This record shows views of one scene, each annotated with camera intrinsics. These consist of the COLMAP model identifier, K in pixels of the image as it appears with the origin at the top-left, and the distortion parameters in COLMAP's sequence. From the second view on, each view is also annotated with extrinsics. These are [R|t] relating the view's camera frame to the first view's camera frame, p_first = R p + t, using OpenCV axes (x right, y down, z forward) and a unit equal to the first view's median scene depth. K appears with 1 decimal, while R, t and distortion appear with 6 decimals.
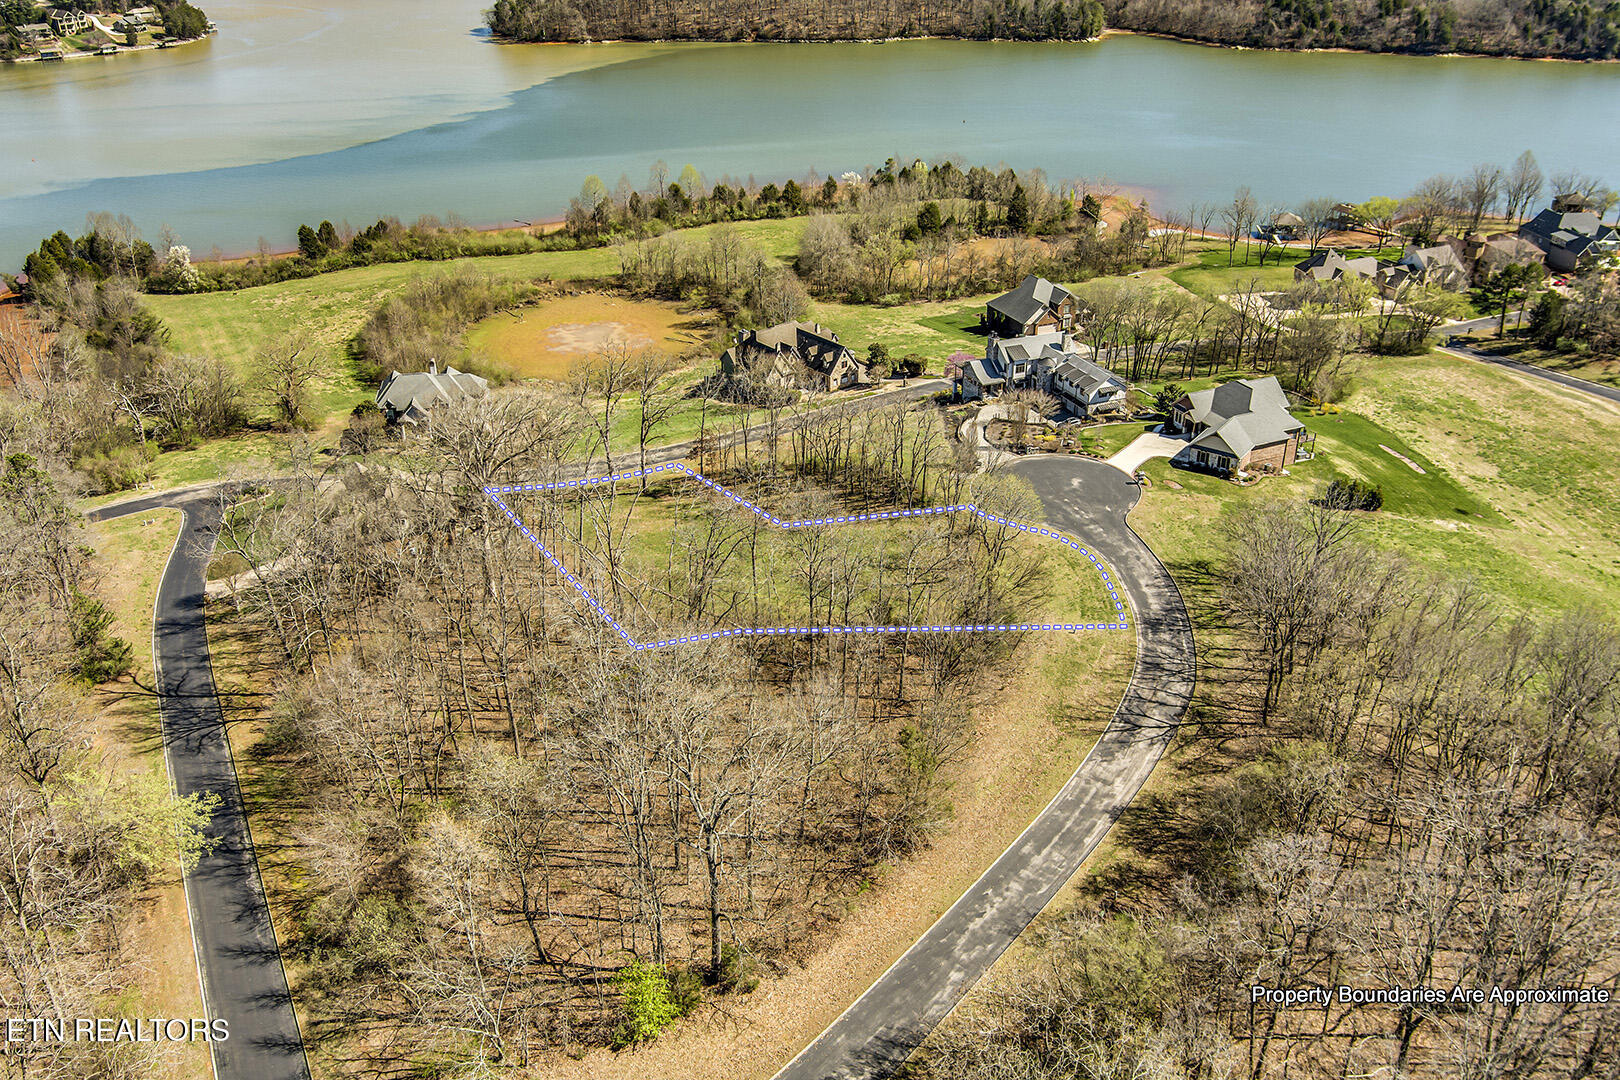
lens RADIAL K [[1323.4, 0, 810.0], [0, 1323.4, 554.2], [0, 0, 1]] dist [-0.069896, 0.018843]
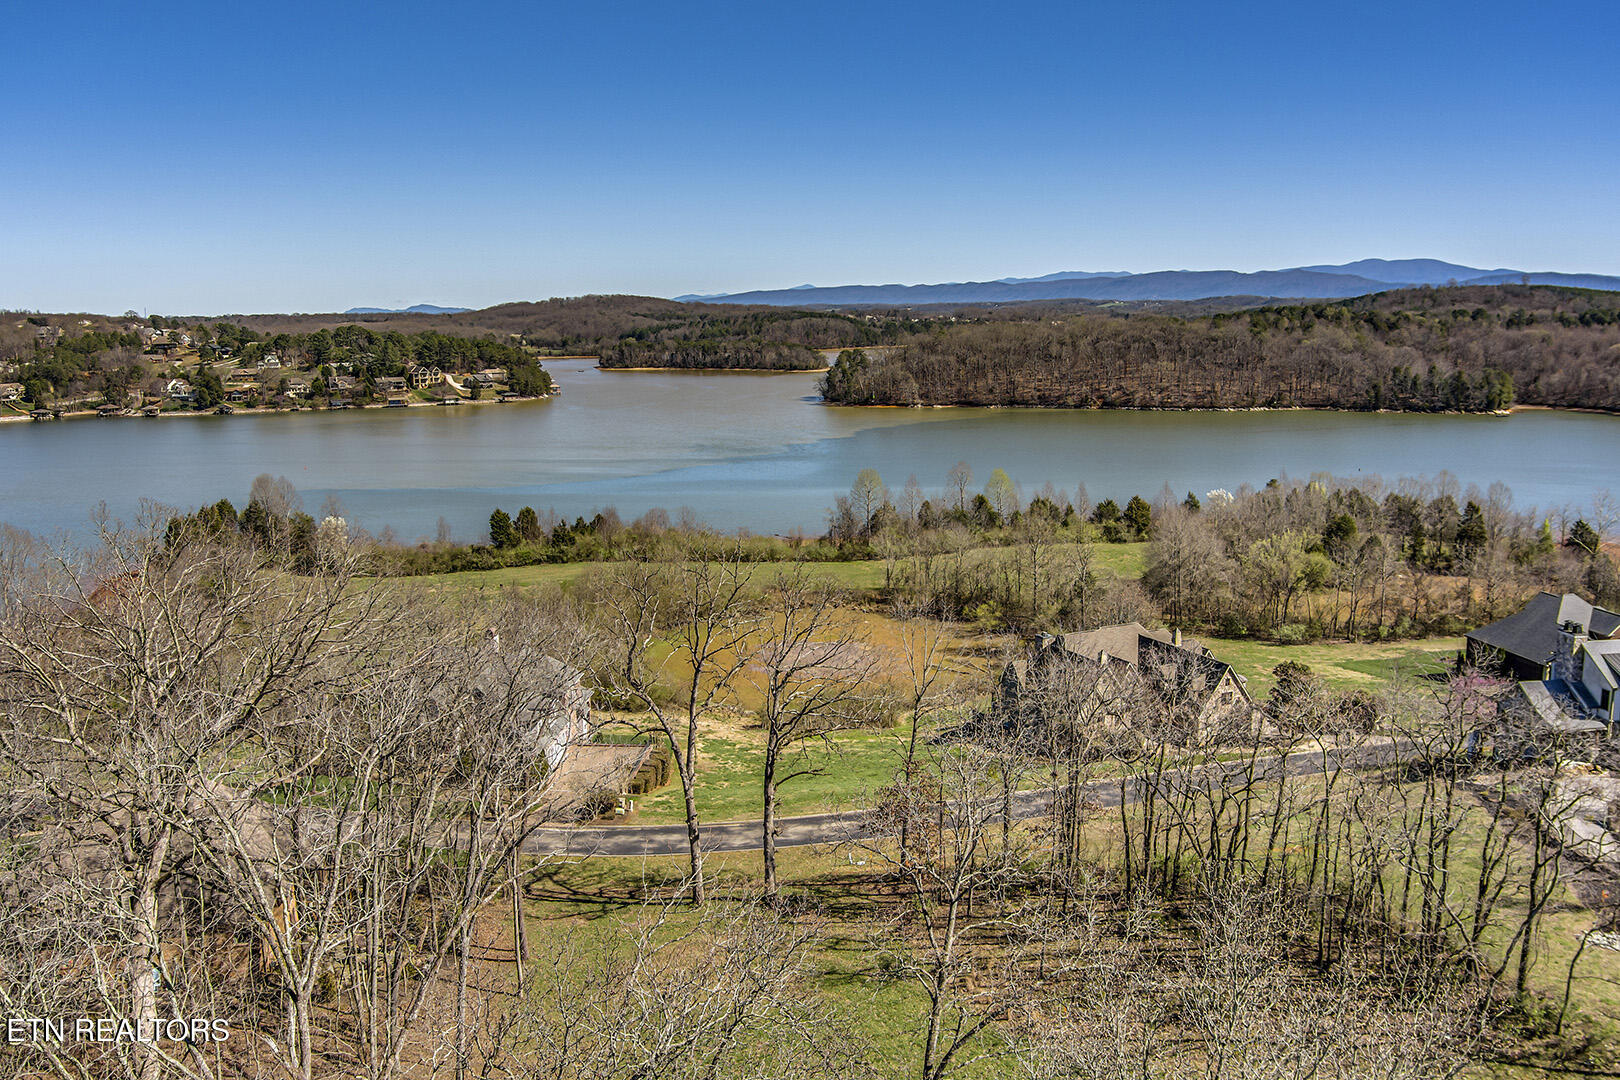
lens RADIAL K [[1323.4, 0, 799.5], [0, 1323.4, 544.5], [0, 0, 1]] dist [-0.069896, 0.018843]
pose [[0.964641, 0.038117, -0.260796, -0.003570], [-0.117381, 0.948071, -0.295605, -0.017684], [0.235986, 0.315765, 0.919023, 0.321733]]
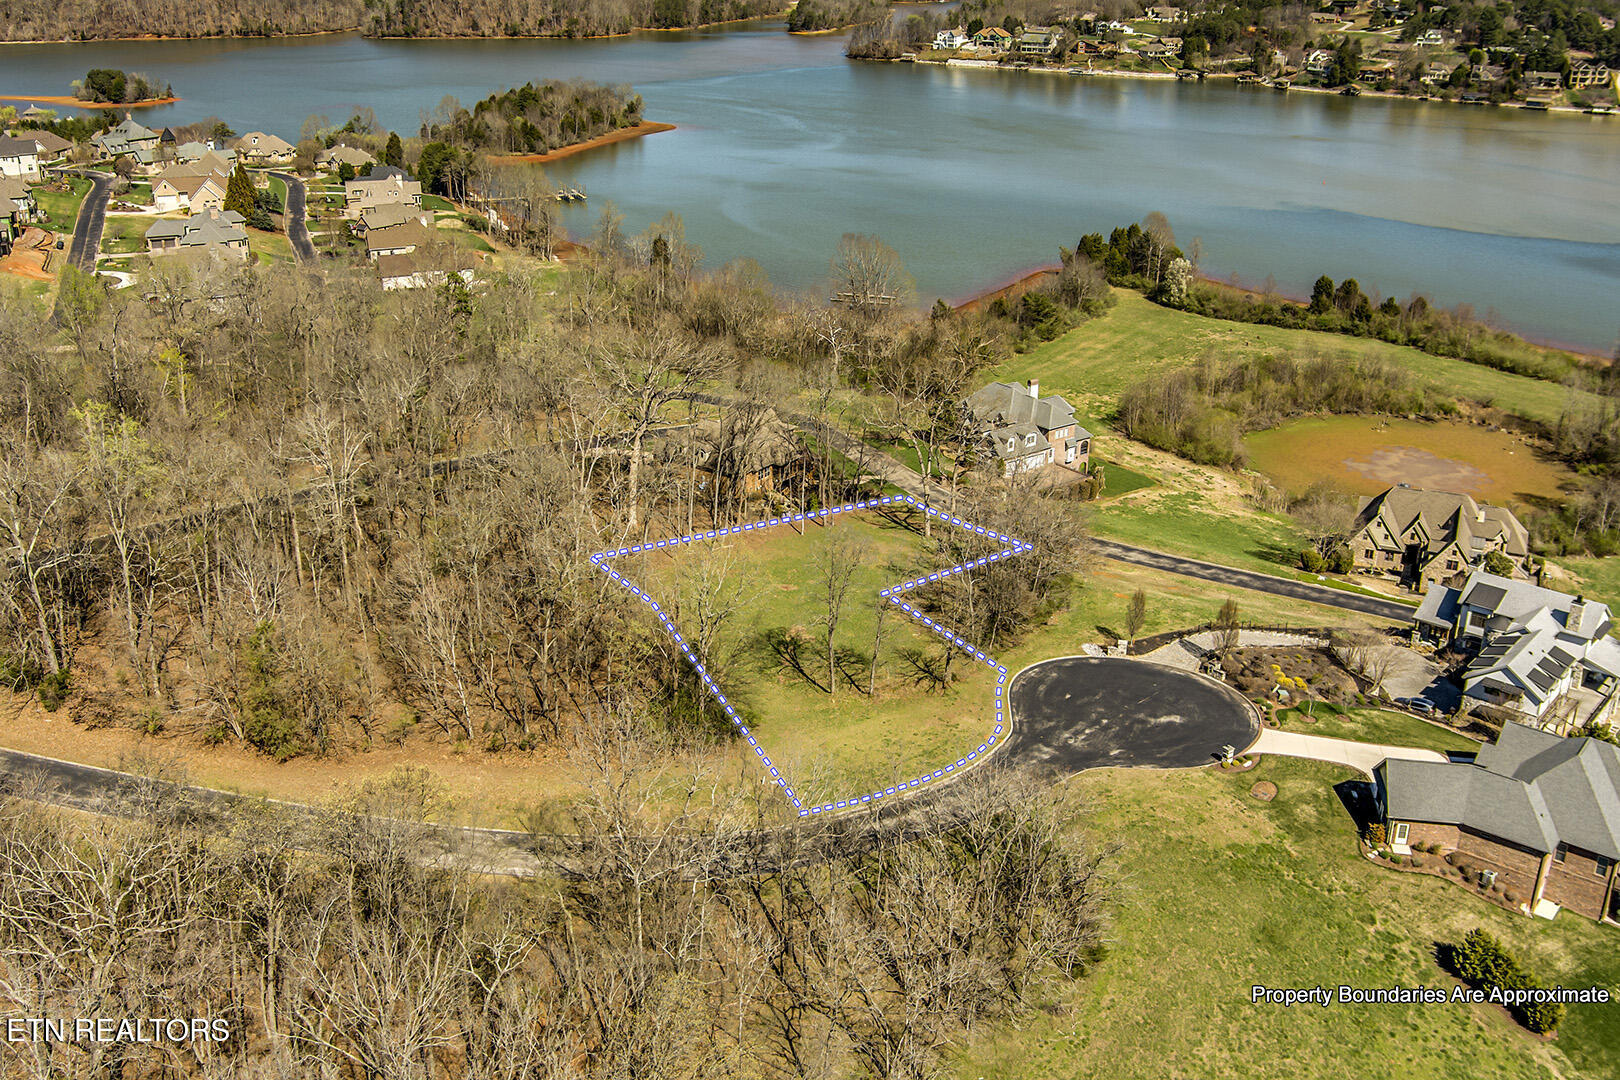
lens RADIAL K [[1545.7, 0, 793.0], [0, 1545.7, 550.1], [0, 0, 1]] dist [-0.073691, 0.000000]
pose [[0.441139, 0.352464, -0.825328, 0.383573], [-0.431832, 0.889549, 0.149075, -0.086524], [0.786713, 0.290640, 0.544620, 0.206130]]
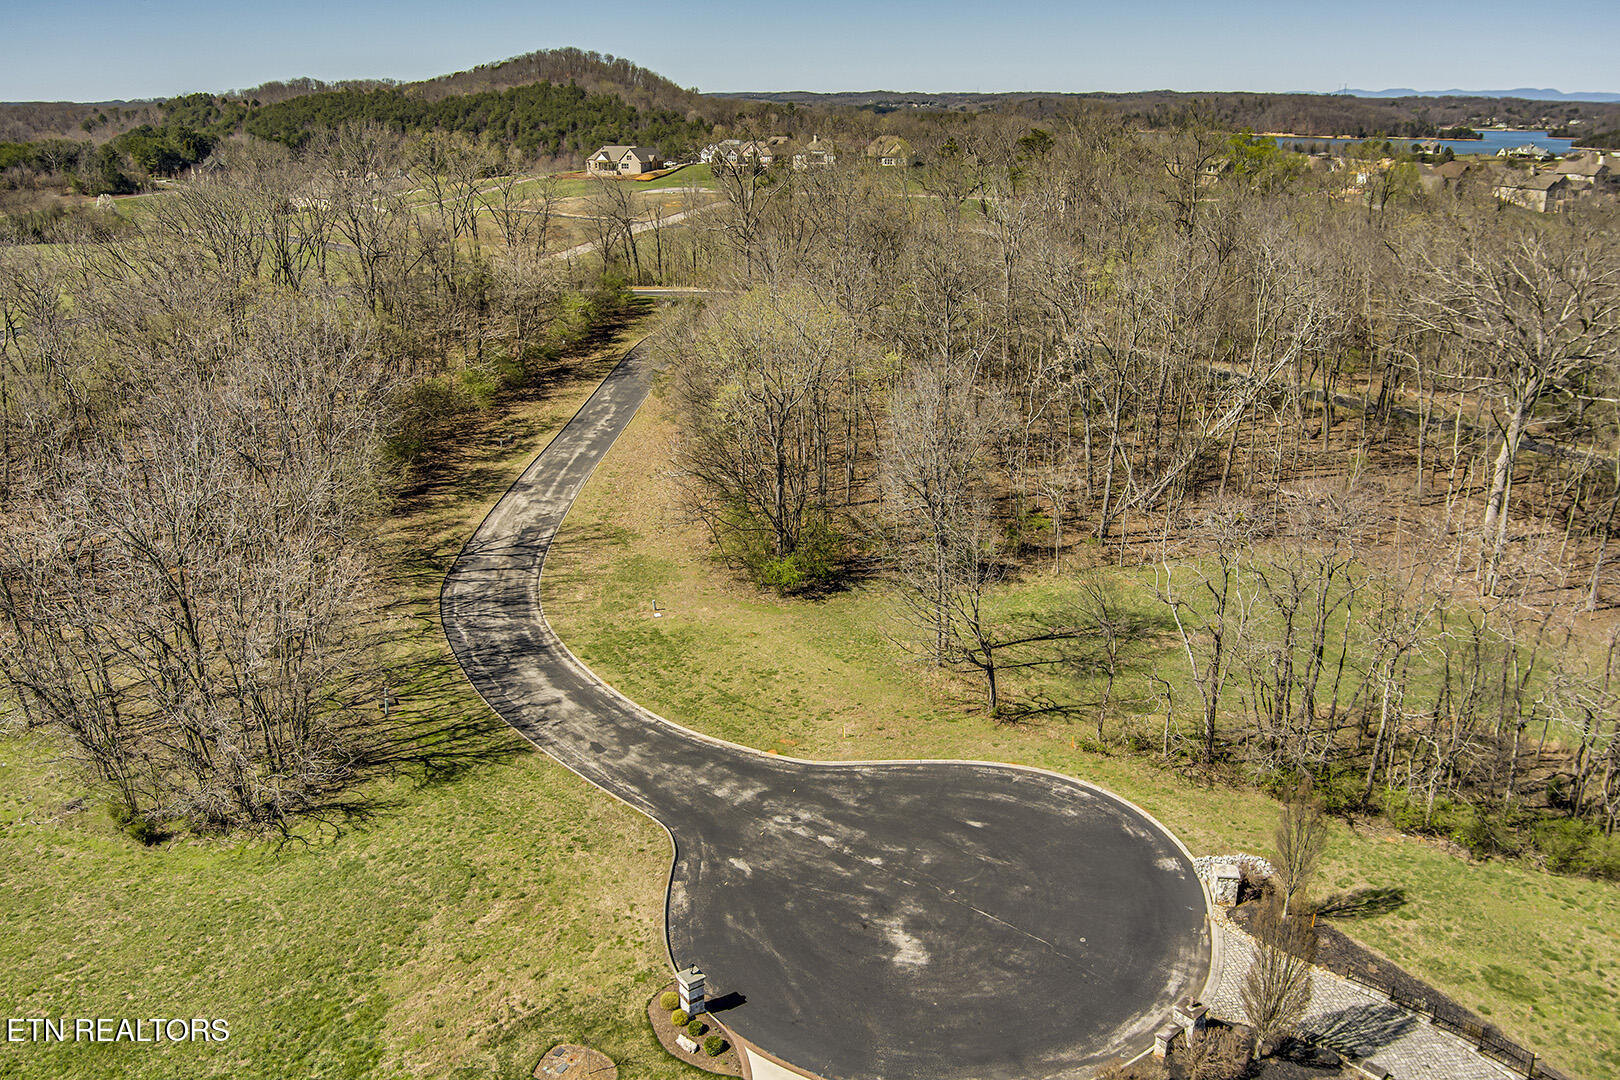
lens RADIAL K [[1323.4, 0, 806.0], [0, 1323.4, 554.2], [0, 0, 1]] dist [-0.069896, 0.018843]
pose [[-0.860693, 0.178407, -0.476842, 0.176463], [-0.232357, 0.695717, 0.679697, -0.155523], [0.453010, 0.695808, -0.557344, 0.567756]]
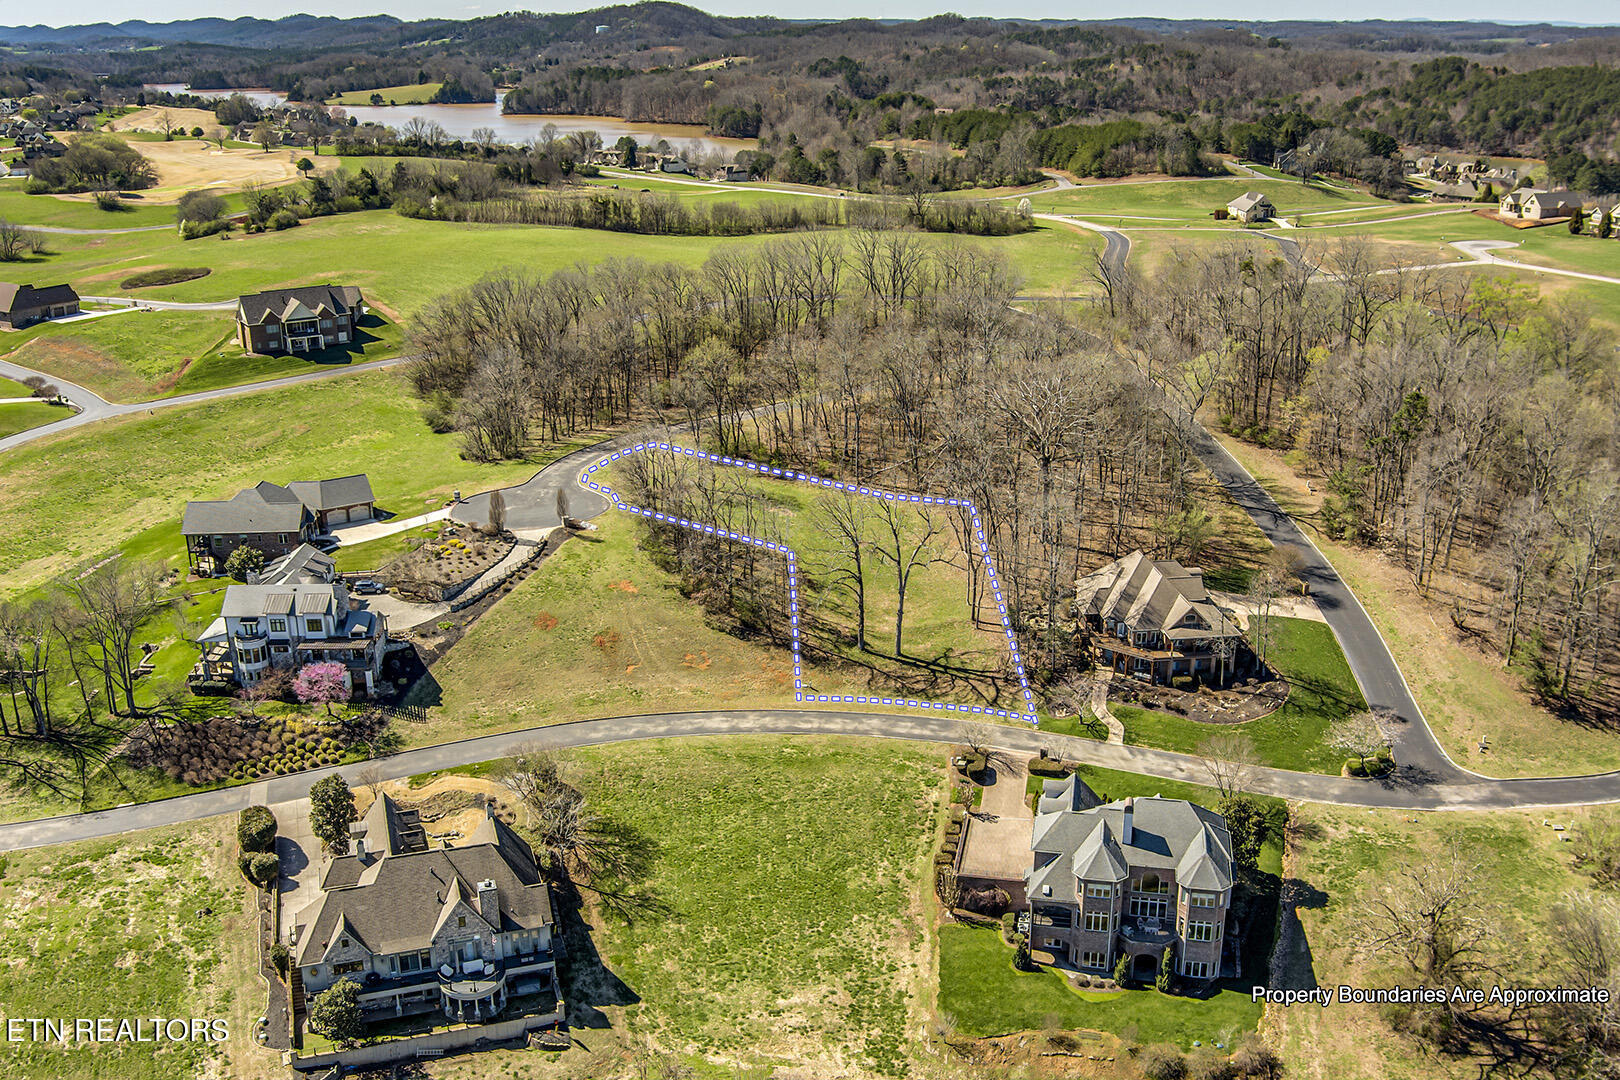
lens RADIAL K [[1545.7, 0, 812.1], [0, 1545.7, 551.1], [0, 0, 1]] dist [-0.073691, 0.000000]
pose [[-0.933934, -0.105707, 0.341458, -0.223661], [0.180661, 0.684684, 0.706094, -0.460050], [-0.308430, 0.721134, -0.620353, 0.902616]]
